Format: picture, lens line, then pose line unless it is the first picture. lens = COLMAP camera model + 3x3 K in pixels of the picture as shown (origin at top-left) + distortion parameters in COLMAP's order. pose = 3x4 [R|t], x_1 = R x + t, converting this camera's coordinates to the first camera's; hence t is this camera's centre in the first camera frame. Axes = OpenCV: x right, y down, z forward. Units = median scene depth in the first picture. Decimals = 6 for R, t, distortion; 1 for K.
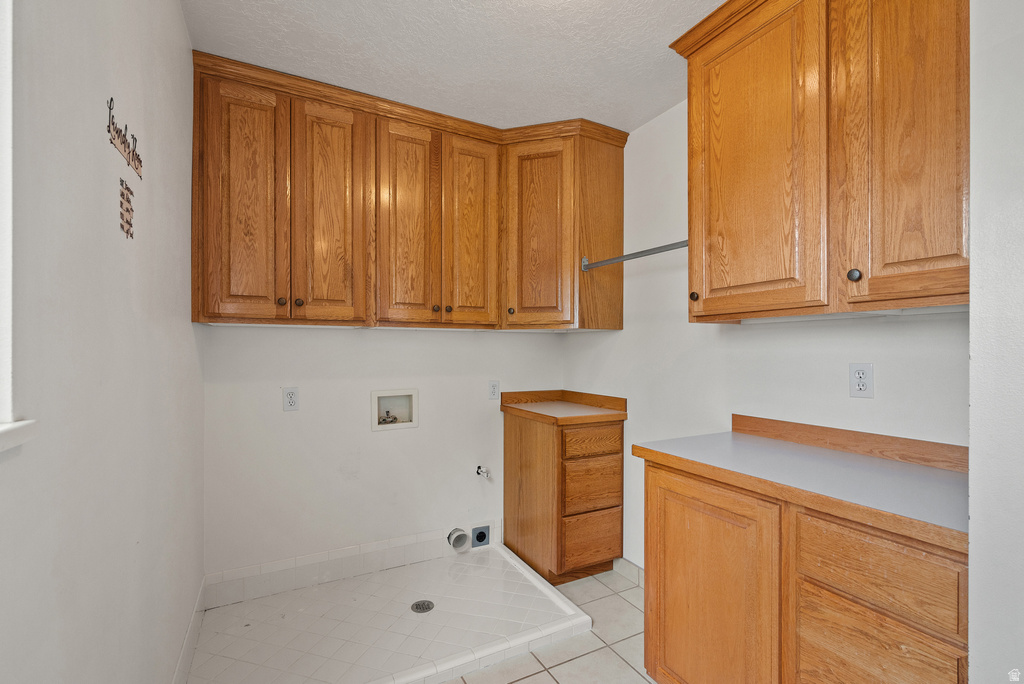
lens RADIAL K [[461.7, 0, 513.3], [0, 461.7, 348.3], [0, 0, 1]] dist [0.000338, -0.000194]
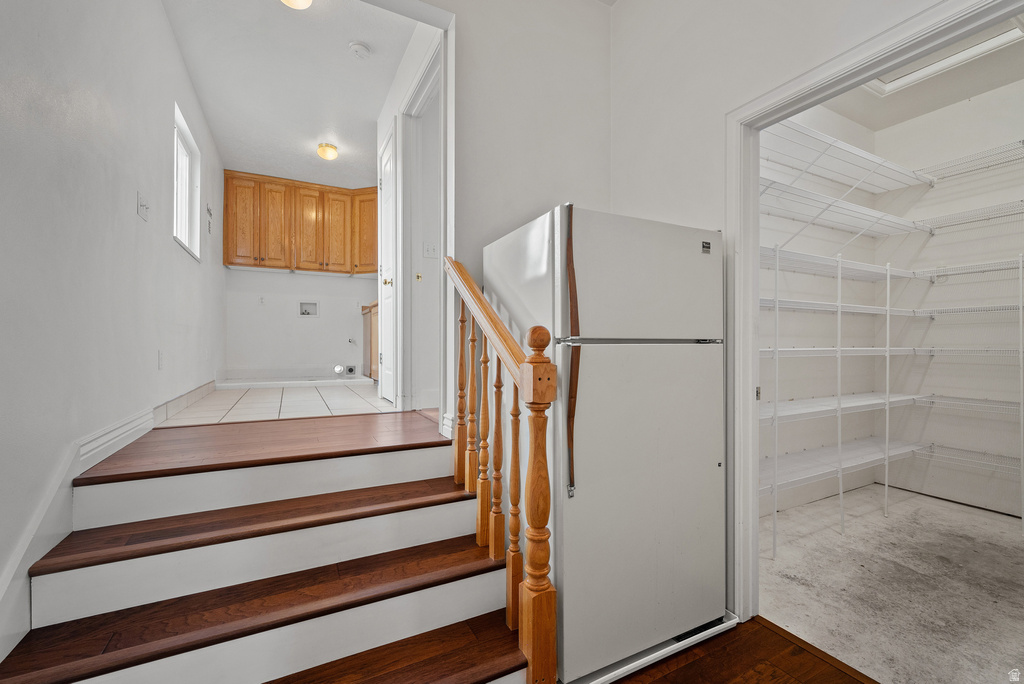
lens RADIAL K [[441.6, 0, 515.2], [0, 441.6, 340.7], [0, 0, 1]] dist [-0.003664, 0.000224]
pose [[0.999993, -0.001005, -0.003530, 0.914810], [0.000984, 0.999983, -0.005740, 0.353122], [0.003536, 0.005736, 0.999977, -1.403312]]
